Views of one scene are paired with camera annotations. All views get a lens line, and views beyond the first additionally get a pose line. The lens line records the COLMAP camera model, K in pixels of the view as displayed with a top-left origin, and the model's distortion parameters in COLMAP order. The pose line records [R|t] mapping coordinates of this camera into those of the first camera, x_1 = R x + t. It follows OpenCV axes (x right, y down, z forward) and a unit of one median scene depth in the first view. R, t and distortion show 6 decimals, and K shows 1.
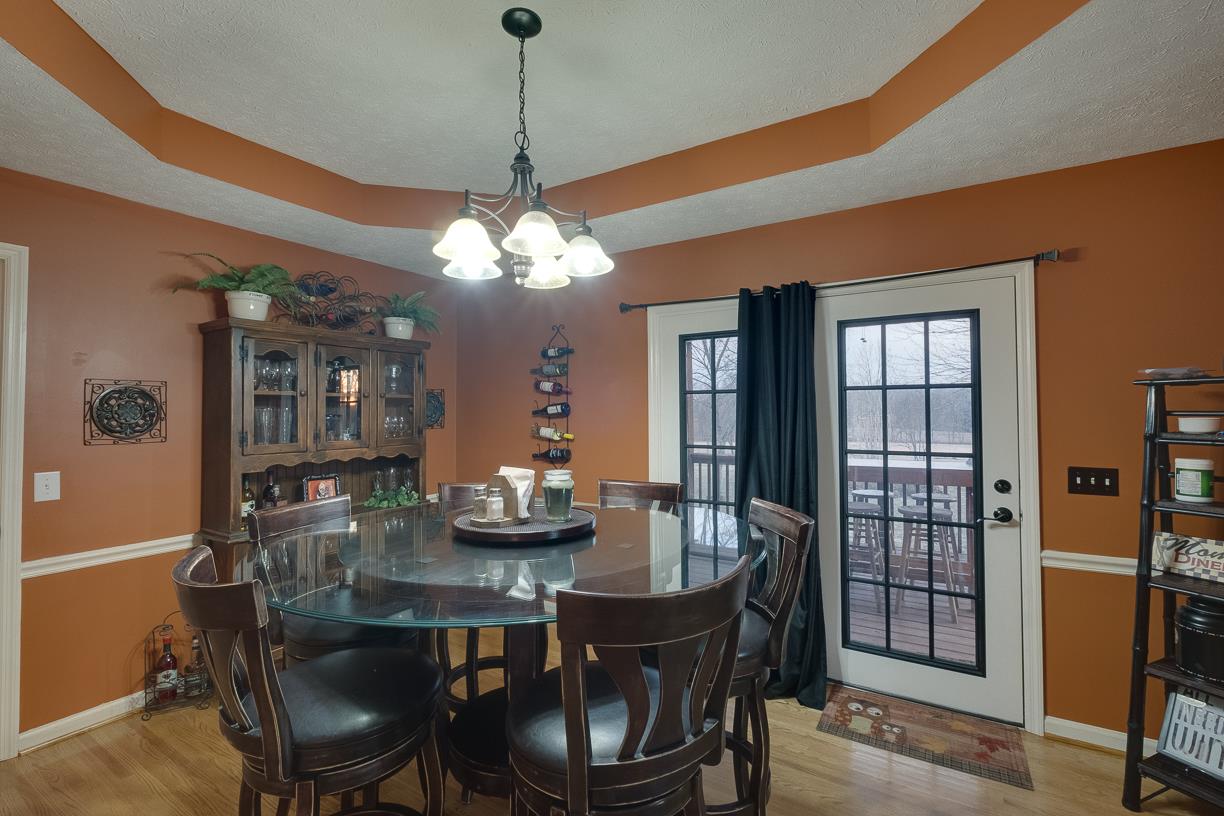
lens RADIAL K [[569.3, 0, 611.9], [0, 569.3, 407.4], [0, 0, 1]] dist [-0.003345, -0.000543]
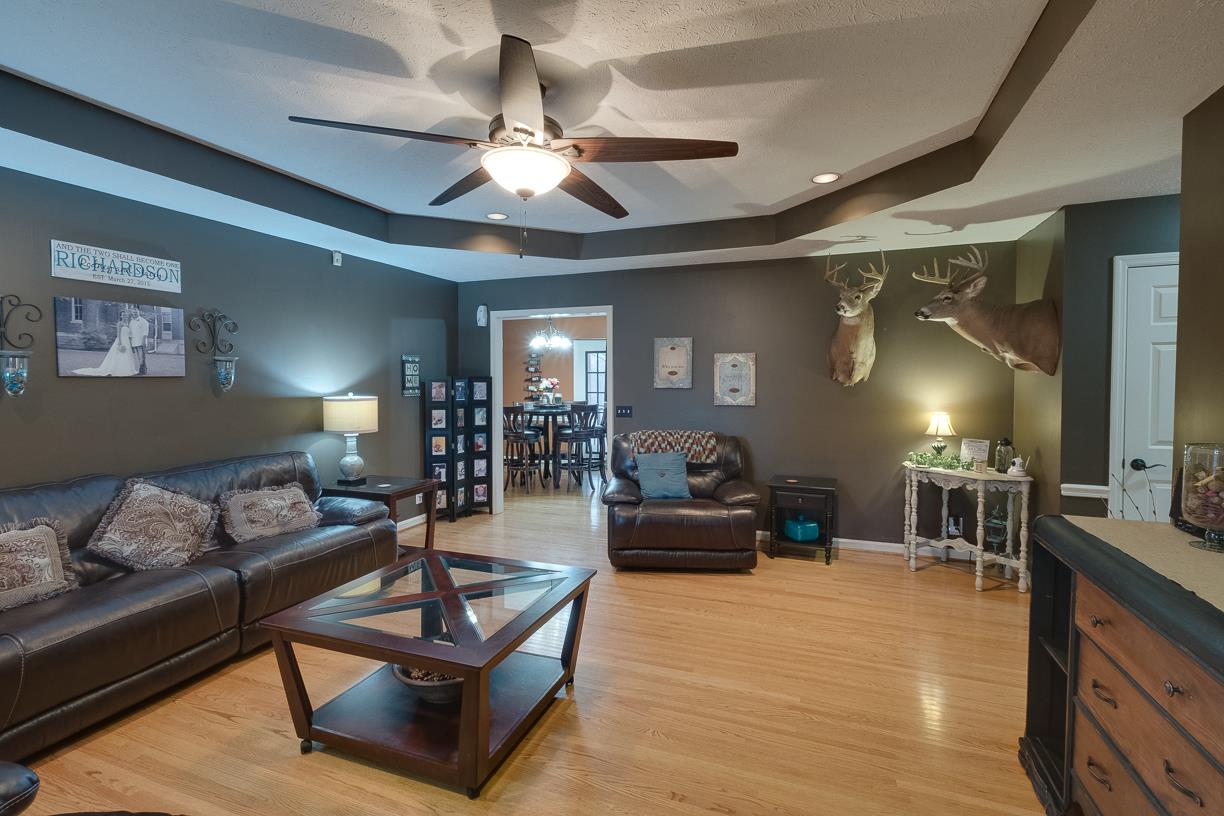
lens RADIAL K [[569.3, 0, 612.9], [0, 569.3, 401.6], [0, 0, 1]] dist [-0.003345, -0.000543]
pose [[0.984778, -0.004269, 0.173766, -0.198839], [-0.003627, 0.998976, 0.045097, -0.010339], [-0.173780, -0.045041, 0.983754, -1.511695]]
